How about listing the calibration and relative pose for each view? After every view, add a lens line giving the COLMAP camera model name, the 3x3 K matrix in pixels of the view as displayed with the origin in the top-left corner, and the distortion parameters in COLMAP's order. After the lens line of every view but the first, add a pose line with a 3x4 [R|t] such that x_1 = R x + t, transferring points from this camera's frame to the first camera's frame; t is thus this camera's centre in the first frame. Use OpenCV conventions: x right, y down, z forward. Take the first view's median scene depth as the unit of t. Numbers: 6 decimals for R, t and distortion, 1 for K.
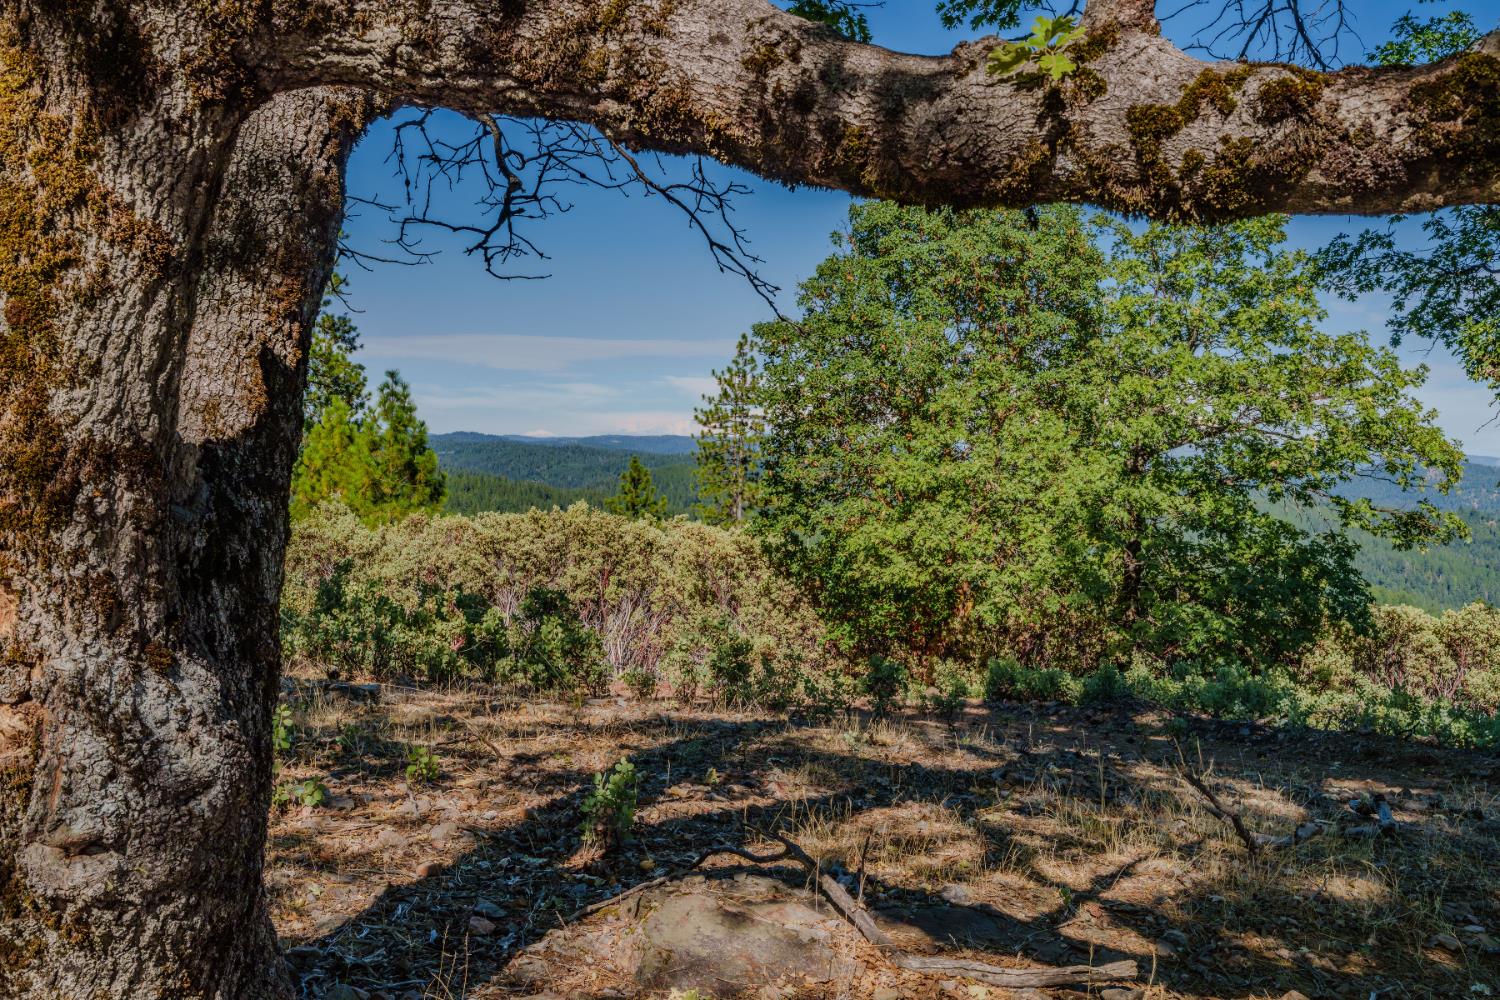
lens RADIAL K [[1553.9, 0, 747.2], [0, 1553.9, 496.7], [0, 0, 1]] dist [0.045420, 0.000000]
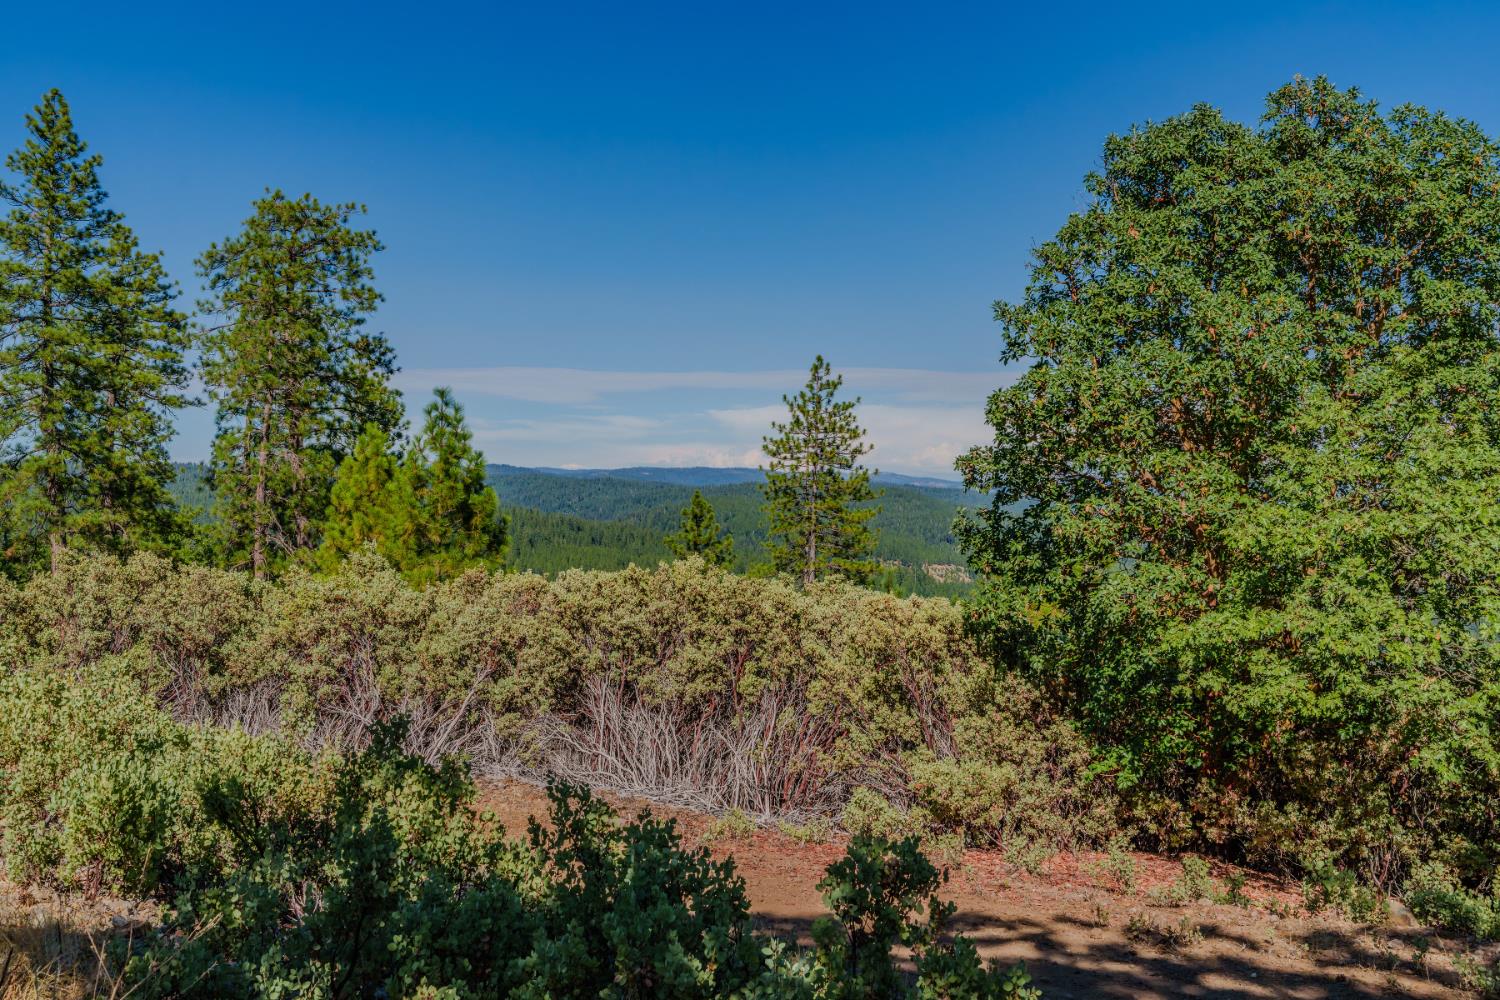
lens RADIAL K [[1553.9, 0, 758.6], [0, 1553.9, 501.1], [0, 0, 1]] dist [0.045420, 0.000000]
pose [[0.999905, -0.002753, -0.013517, -0.056638], [0.002515, 0.999842, -0.017582, -0.008970], [0.013563, 0.017546, 0.999754, 0.212526]]
